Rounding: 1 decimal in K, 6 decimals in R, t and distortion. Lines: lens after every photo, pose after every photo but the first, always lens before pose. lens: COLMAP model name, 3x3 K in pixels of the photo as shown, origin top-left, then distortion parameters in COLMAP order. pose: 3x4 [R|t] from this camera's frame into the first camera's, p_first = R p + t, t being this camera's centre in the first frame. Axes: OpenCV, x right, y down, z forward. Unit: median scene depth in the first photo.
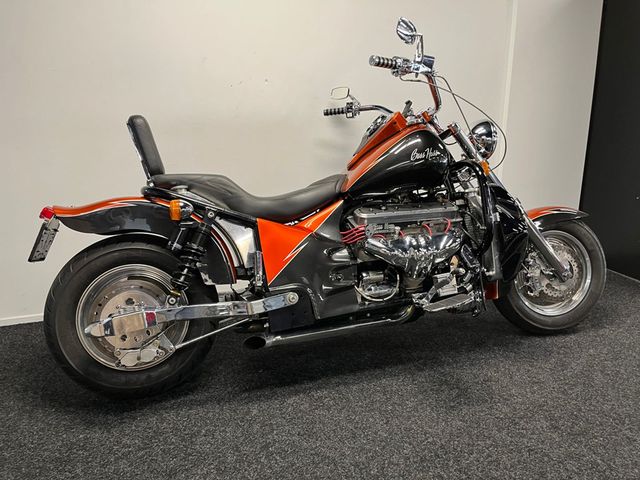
lens RADIAL K [[481.2, 0, 320.0], [0, 481.2, 240.0], [0, 0, 1]] dist [0.121323, -0.172929]
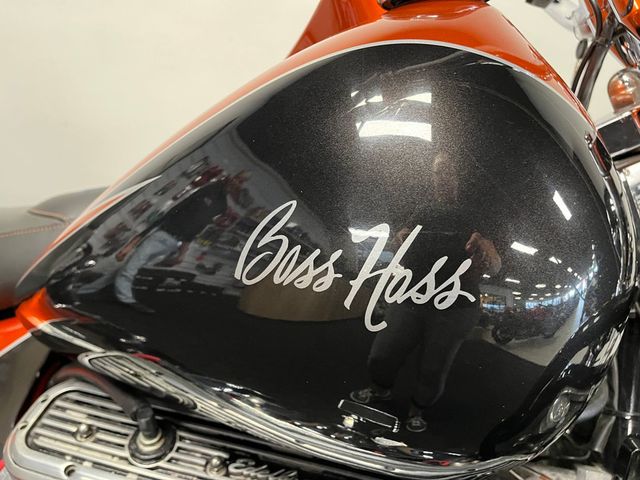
lens RADIAL K [[481.2, 0, 320.0], [0, 481.2, 240.0], [0, 0, 1]] dist [0.121323, -0.172929]
pose [[0.876027, 0.286393, -0.388014, 0.239256], [-0.211291, 0.951168, 0.225021, -0.195025], [0.433512, -0.115141, 0.893762, 0.846631]]
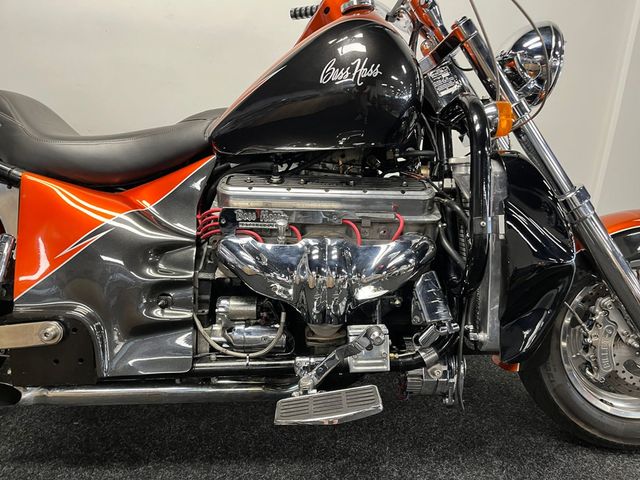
lens RADIAL K [[481.2, 0, 320.0], [0, 481.2, 240.0], [0, 0, 1]] dist [0.121323, -0.172929]
pose [[0.961168, 0.132893, -0.241858, 0.303985], [-0.111379, 0.988672, 0.100608, -0.057923], [0.252488, -0.069764, 0.965082, 0.503792]]
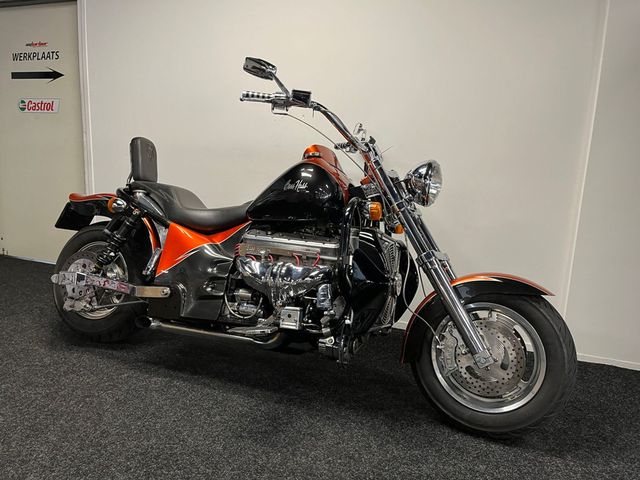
lens RADIAL K [[481.2, 0, 320.0], [0, 481.2, 240.0], [0, 0, 1]] dist [0.121323, -0.172929]
pose [[0.785823, 0.160054, -0.597382, 0.829086], [-0.207837, 0.978098, -0.011341, -0.060723], [0.582483, 0.133071, 0.801876, 0.223417]]
